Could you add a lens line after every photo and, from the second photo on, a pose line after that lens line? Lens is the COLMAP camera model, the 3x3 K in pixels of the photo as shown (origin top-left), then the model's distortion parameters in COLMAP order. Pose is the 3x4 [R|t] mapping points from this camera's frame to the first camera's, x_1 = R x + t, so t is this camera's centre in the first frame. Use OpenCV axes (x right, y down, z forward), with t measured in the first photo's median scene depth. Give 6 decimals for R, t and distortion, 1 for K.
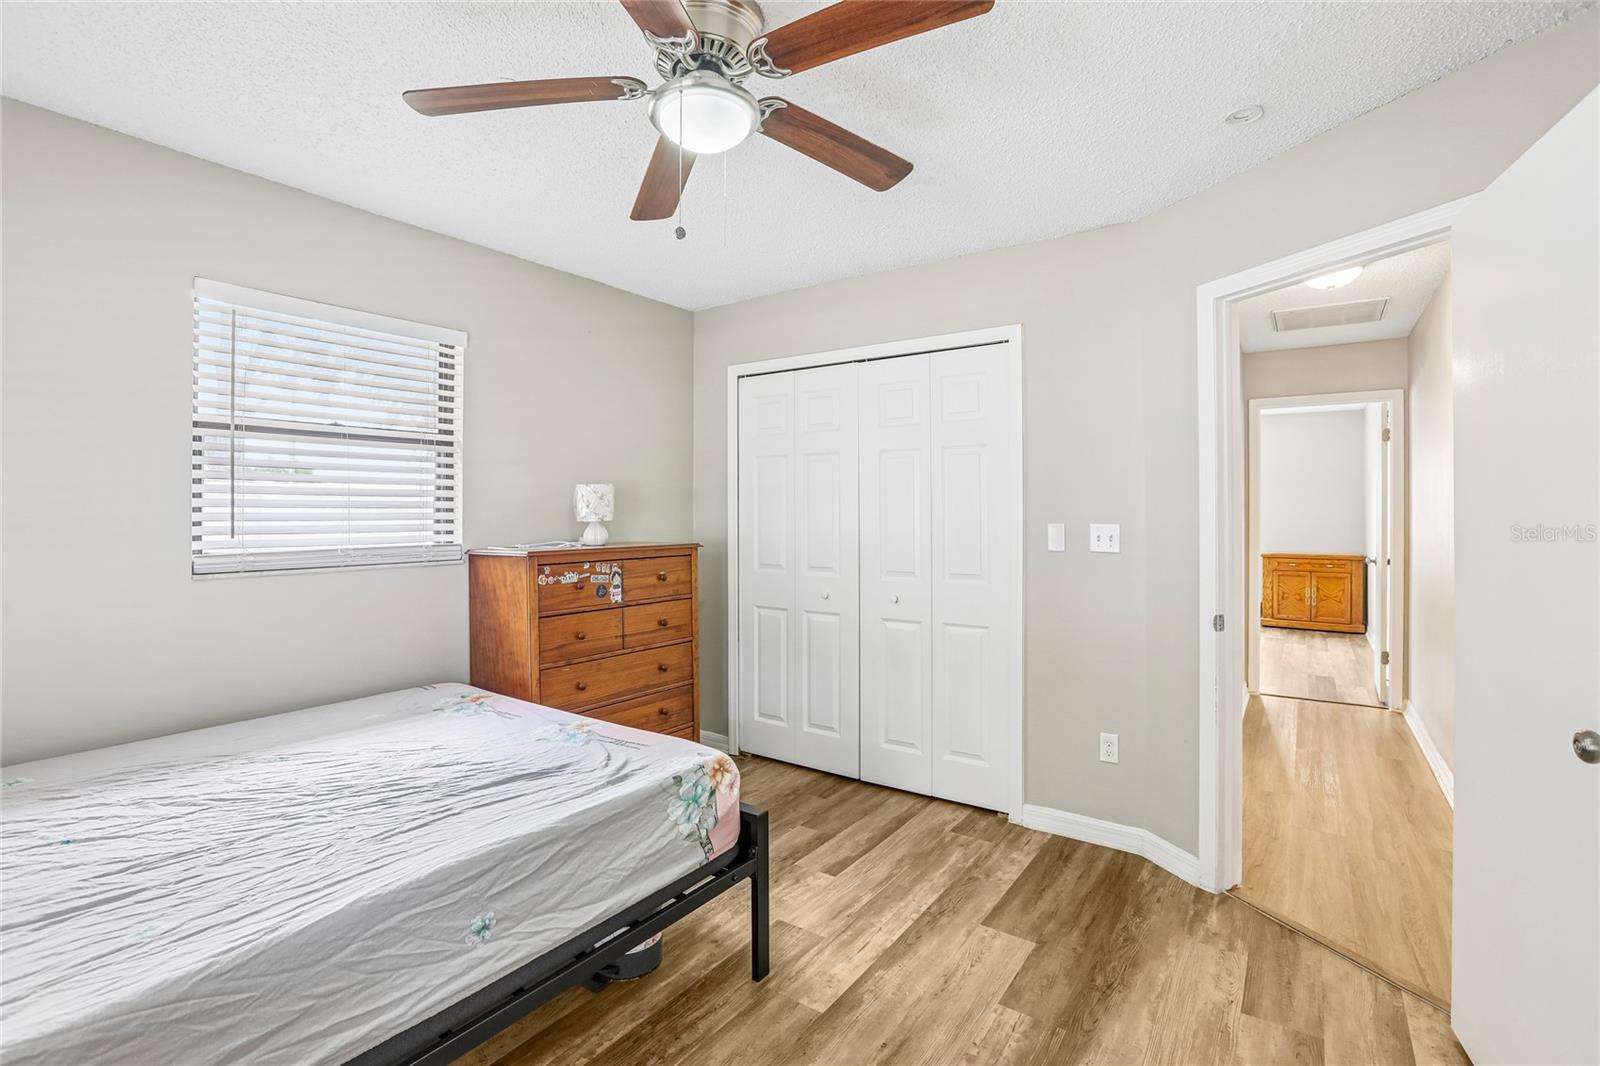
lens RADIAL K [[732.9, 0, 800.2], [0, 732.9, 521.3], [0, 0, 1]] dist [-0.030847, 0.006035]
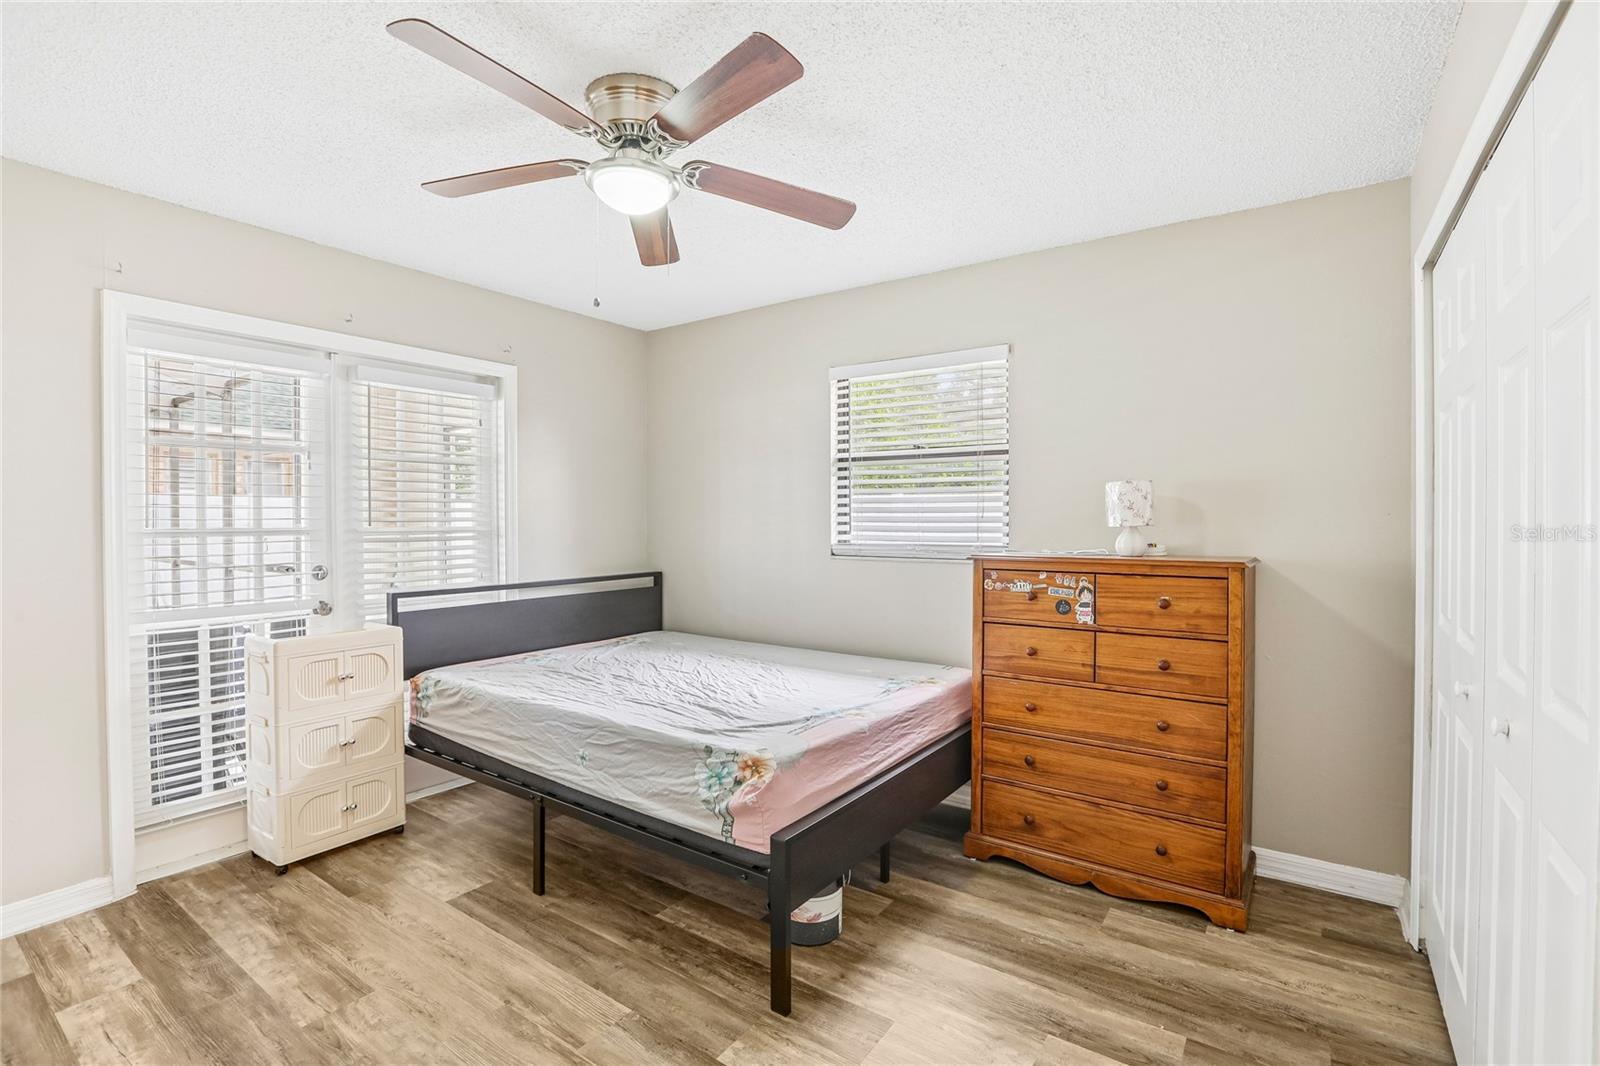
lens RADIAL K [[732.9, 0, 805.5], [0, 732.9, 528.9], [0, 0, 1]] dist [-0.030847, 0.006035]
pose [[-0.004740, 0.015210, -0.999873, 0.603727], [-0.006889, 0.999860, 0.015242, -0.008271], [0.999965, 0.006961, -0.004634, 0.712366]]
